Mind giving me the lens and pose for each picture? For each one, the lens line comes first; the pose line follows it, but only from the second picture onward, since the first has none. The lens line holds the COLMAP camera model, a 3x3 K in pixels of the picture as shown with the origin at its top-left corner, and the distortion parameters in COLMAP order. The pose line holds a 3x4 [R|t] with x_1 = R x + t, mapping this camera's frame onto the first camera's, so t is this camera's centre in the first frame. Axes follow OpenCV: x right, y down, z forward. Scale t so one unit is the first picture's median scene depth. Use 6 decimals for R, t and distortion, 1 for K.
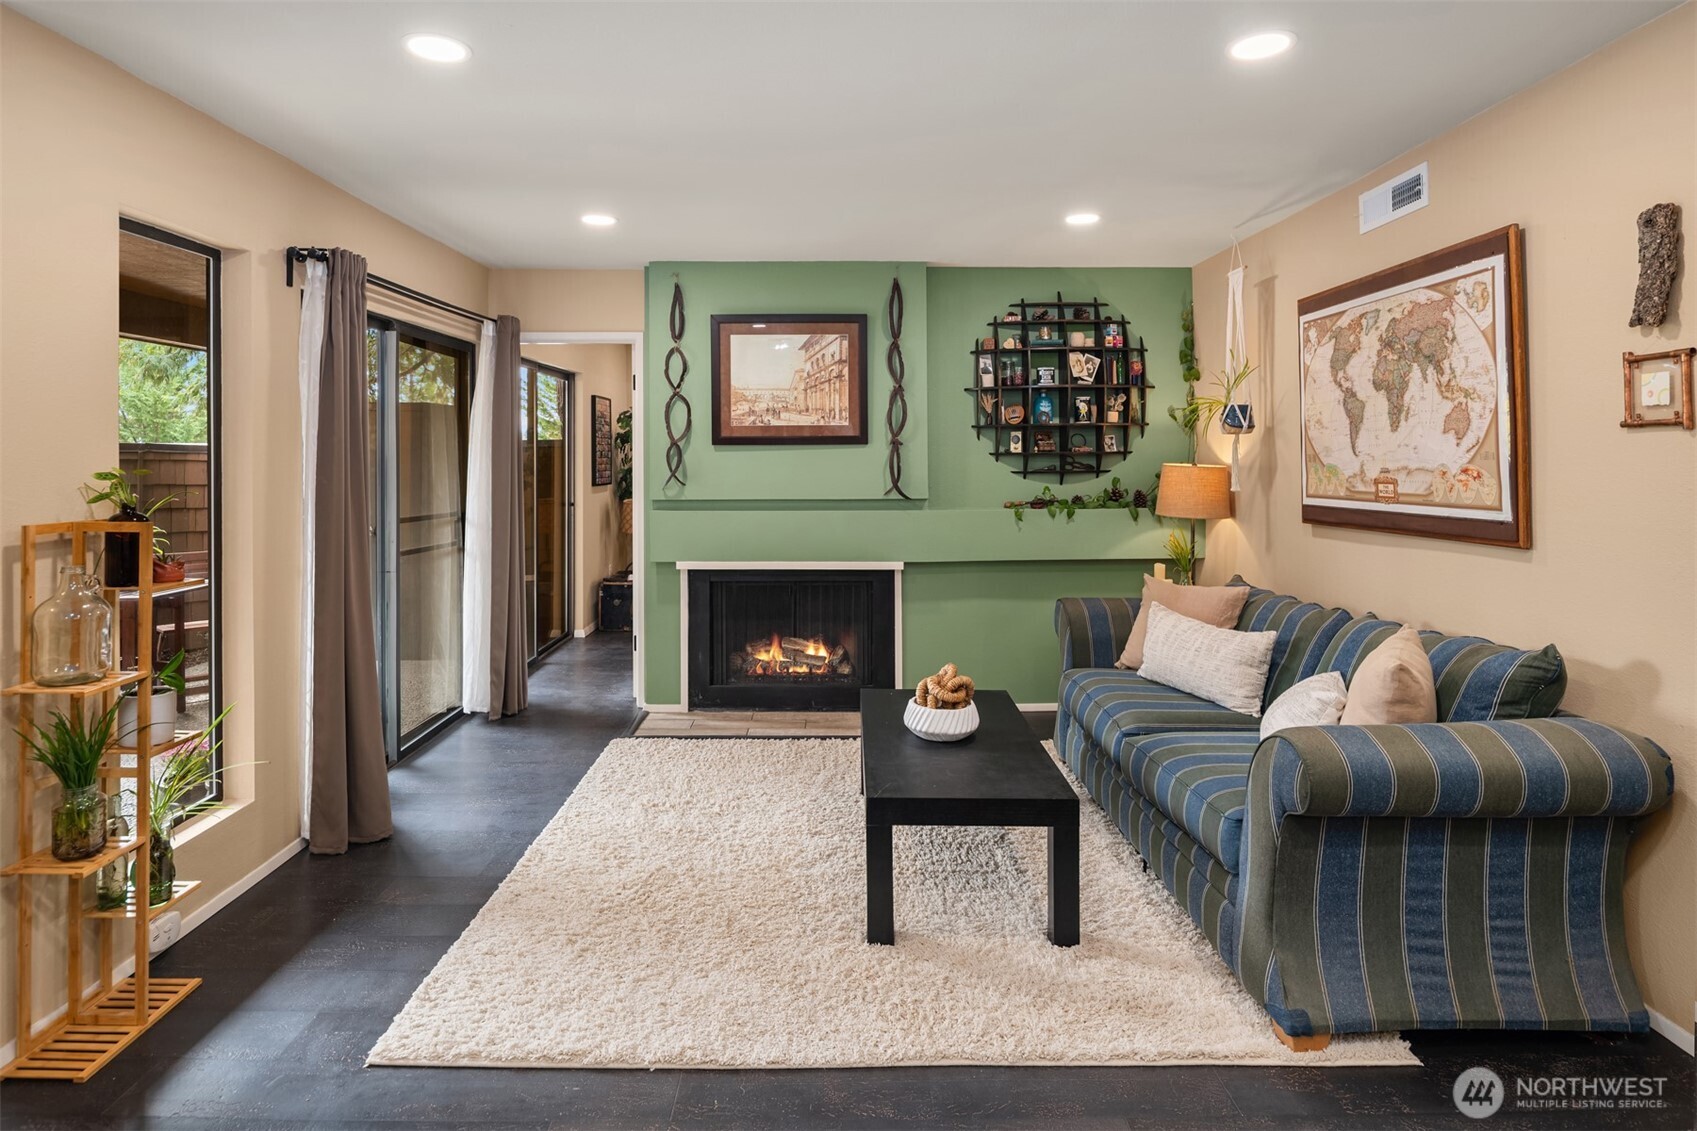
lens RADIAL K [[953.3, 0, 847.4], [0, 953.3, 435.7], [0, 0, 1]] dist [0.004089, -0.008314]
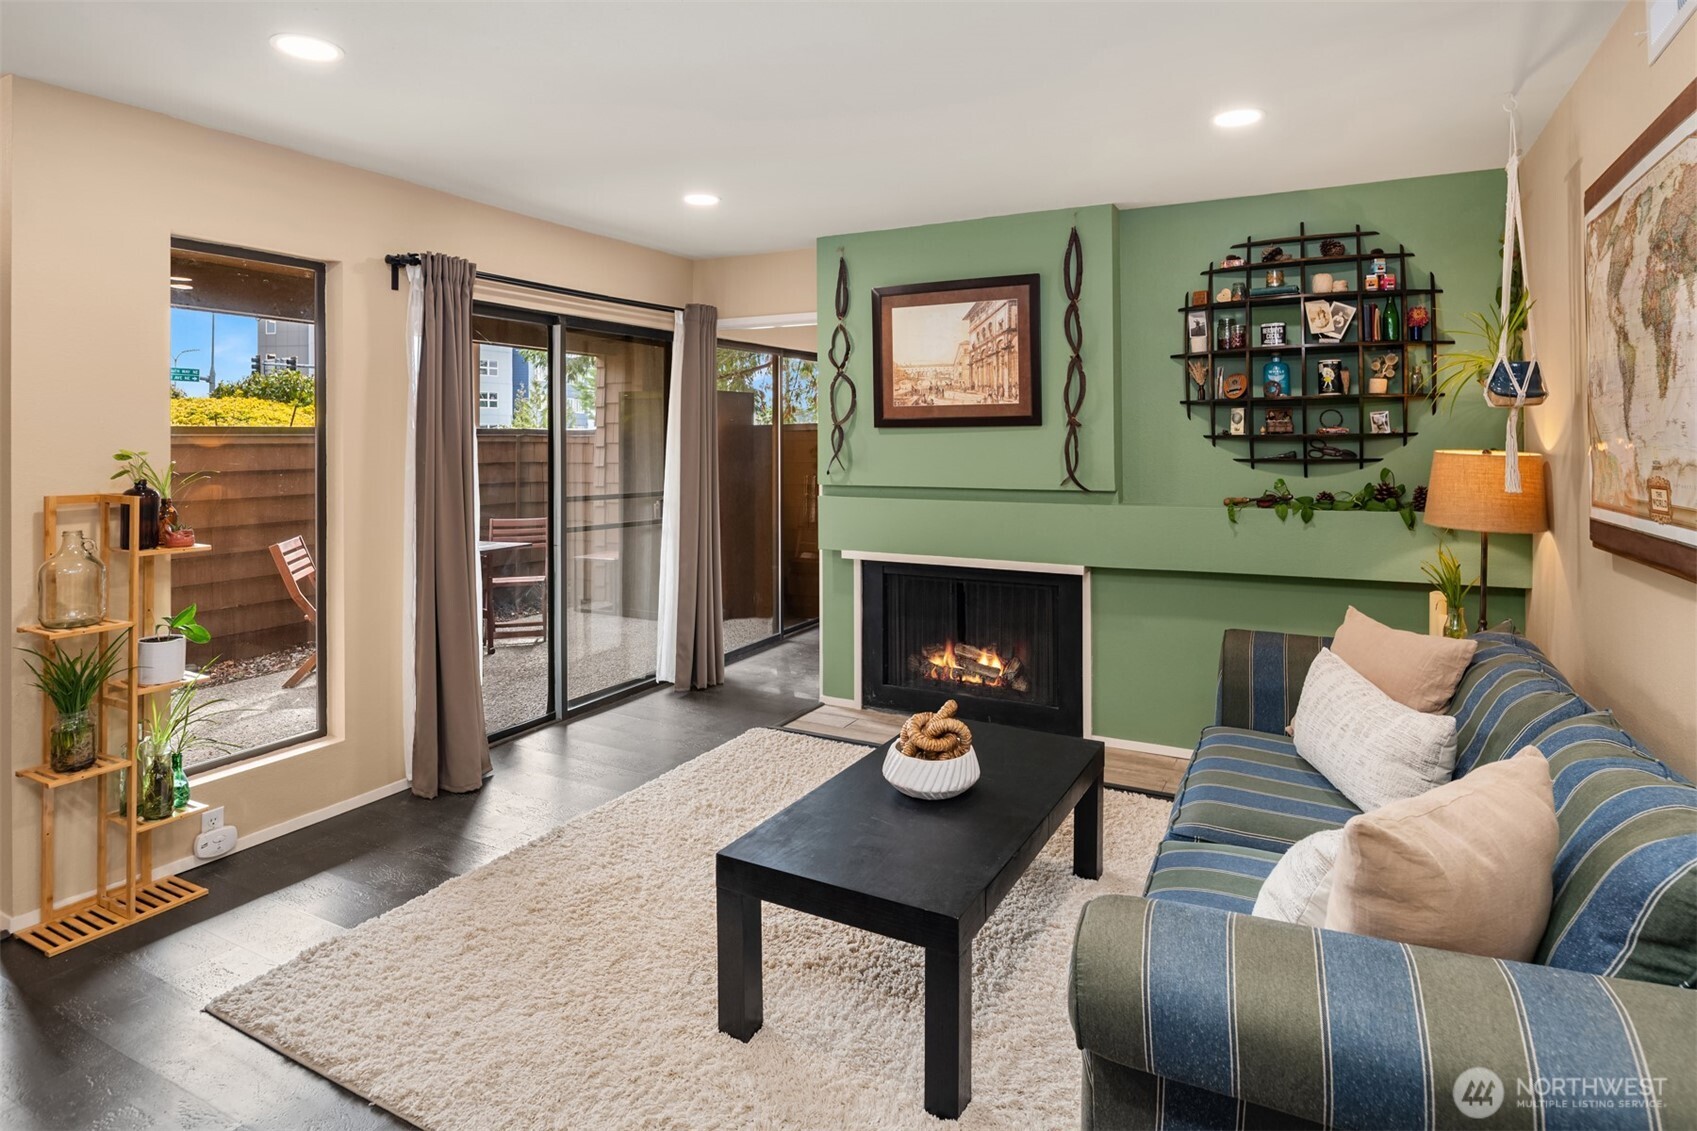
lens RADIAL K [[933.9, 0, 850.0], [0, 933.9, 423.0], [0, 0, 1]] dist [-0.002173, -0.002509]
pose [[0.877809, -0.008299, -0.478939, 0.271947], [0.010775, 0.999939, 0.002421, 0.002794], [0.478890, -0.007286, 0.877845, 0.184425]]
